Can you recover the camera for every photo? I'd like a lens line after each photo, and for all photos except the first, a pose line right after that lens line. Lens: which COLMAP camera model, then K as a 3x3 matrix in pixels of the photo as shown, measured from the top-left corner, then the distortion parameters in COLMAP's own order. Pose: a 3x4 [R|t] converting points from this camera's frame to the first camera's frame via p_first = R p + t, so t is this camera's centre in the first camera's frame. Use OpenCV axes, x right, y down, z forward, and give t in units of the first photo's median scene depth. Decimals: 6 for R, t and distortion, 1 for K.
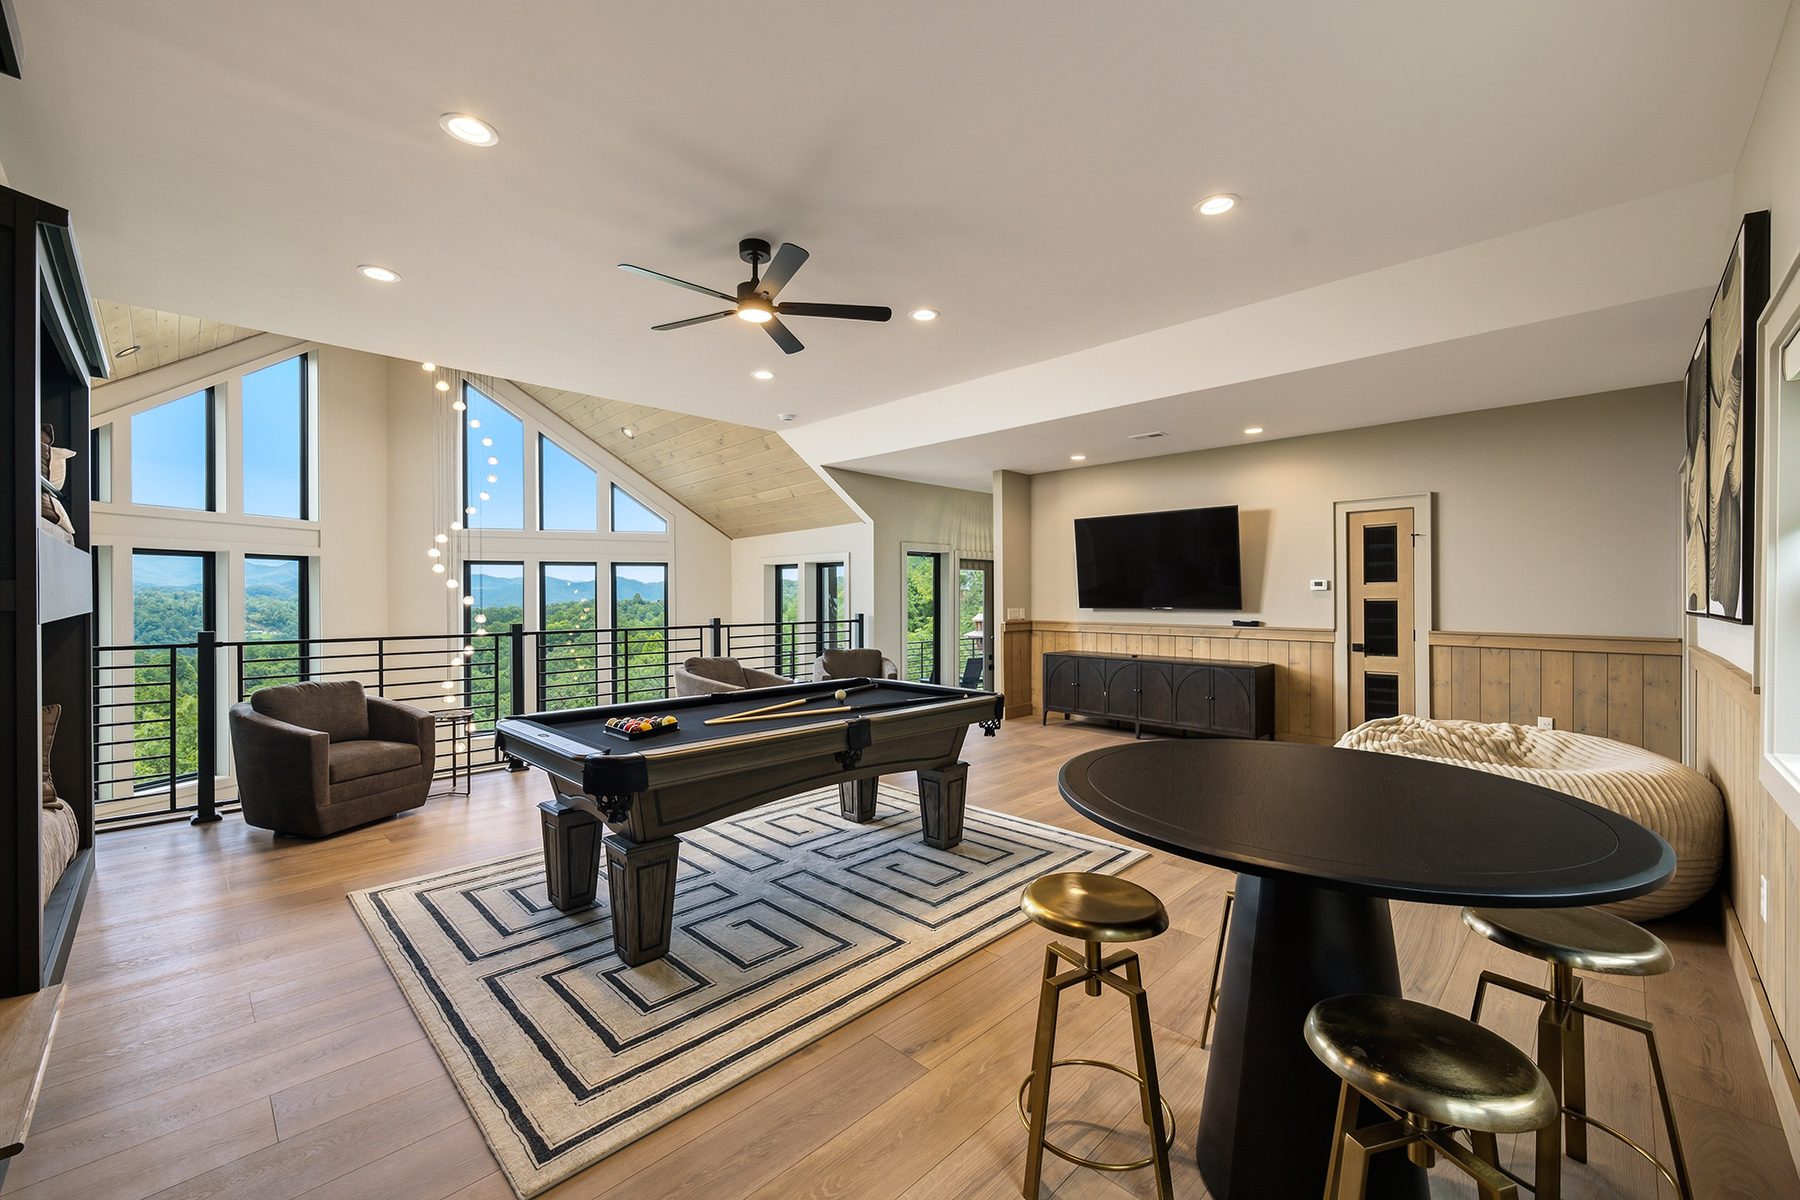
lens RADIAL K [[723.9, 0, 900.0], [0, 723.9, 600.0], [0, 0, 1]] dist [-0.036487, 0.023050]
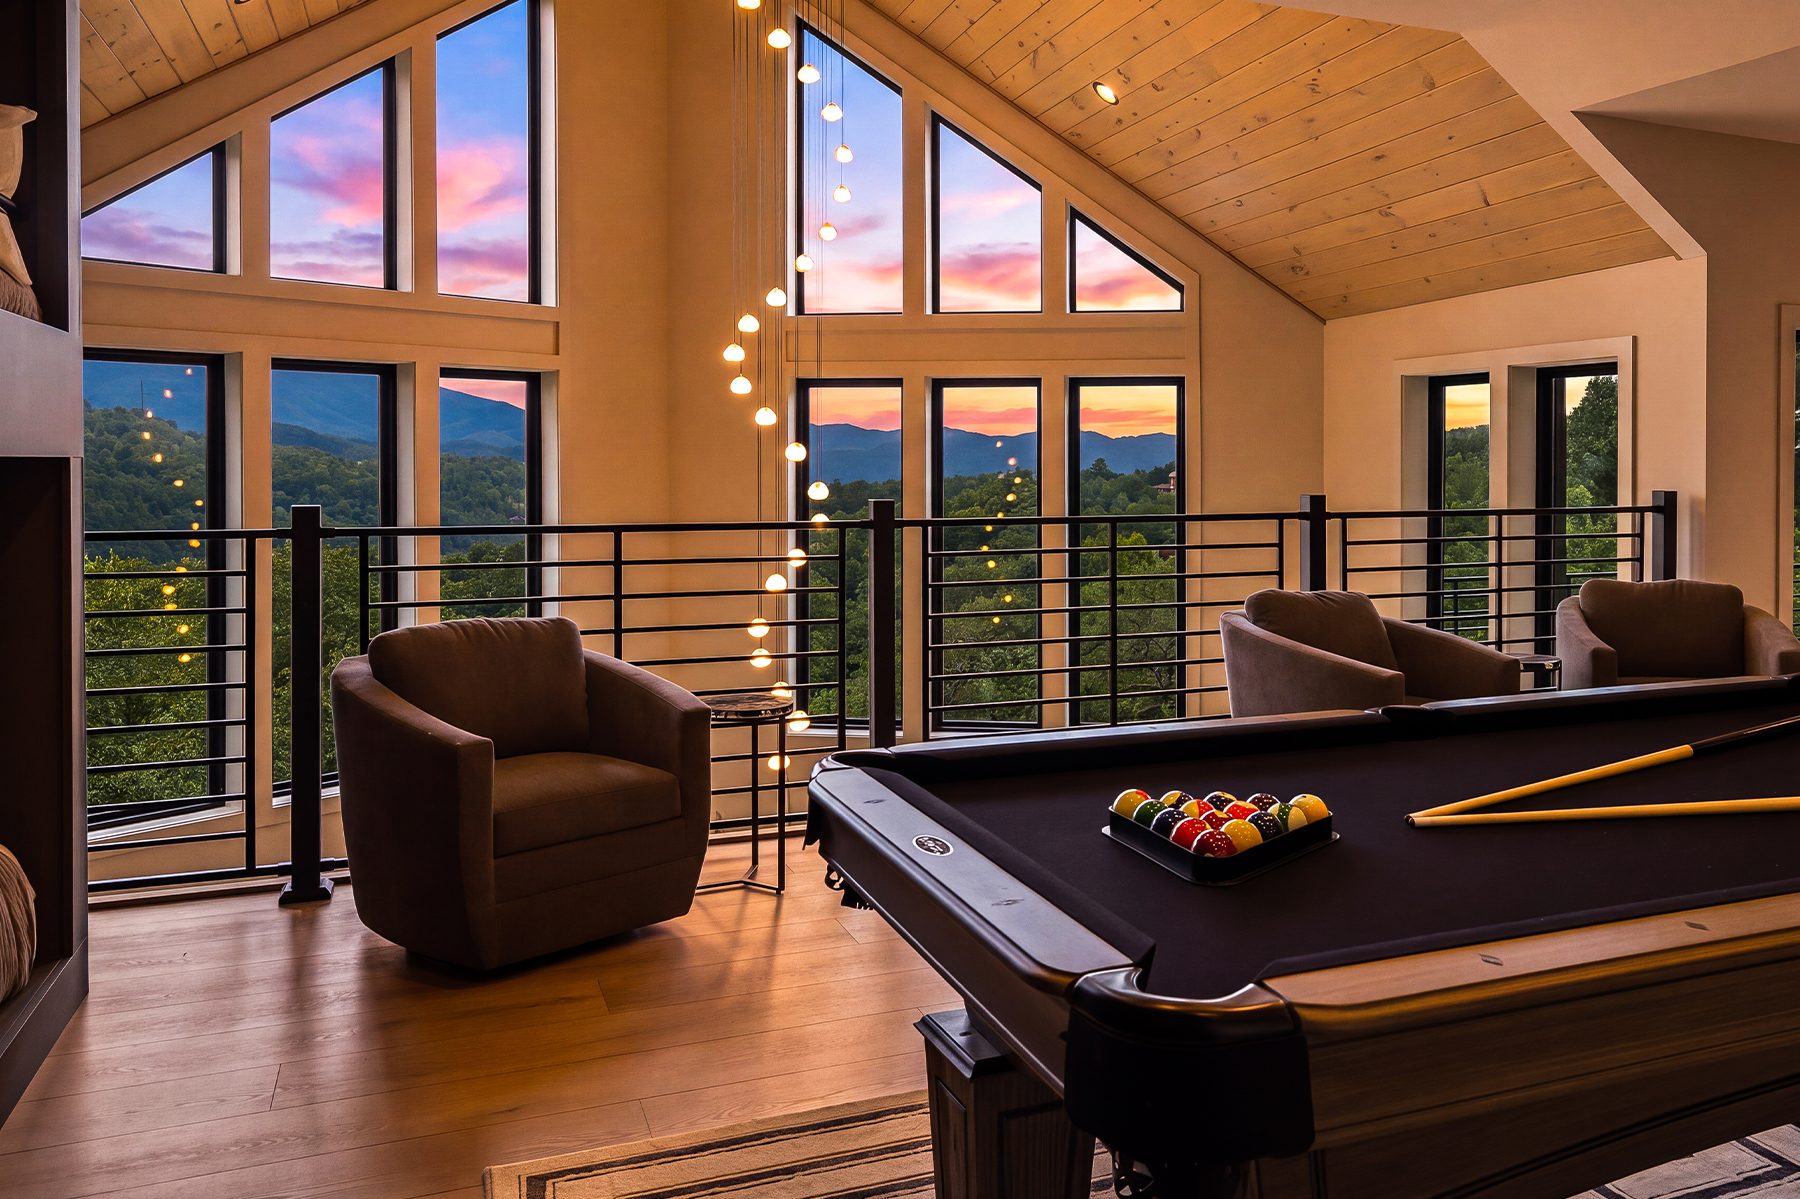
lens RADIAL K [[1066.0, 0, 900.0], [0, 1066.0, 599.5], [0, 0, 1]] dist [-0.000994, -0.000849]
pose [[0.878209, 0.050840, -0.475568, -0.193303], [-0.000144, 0.994362, 0.106035, 0.021926], [0.478277, -0.093052, 0.873265, 0.392549]]
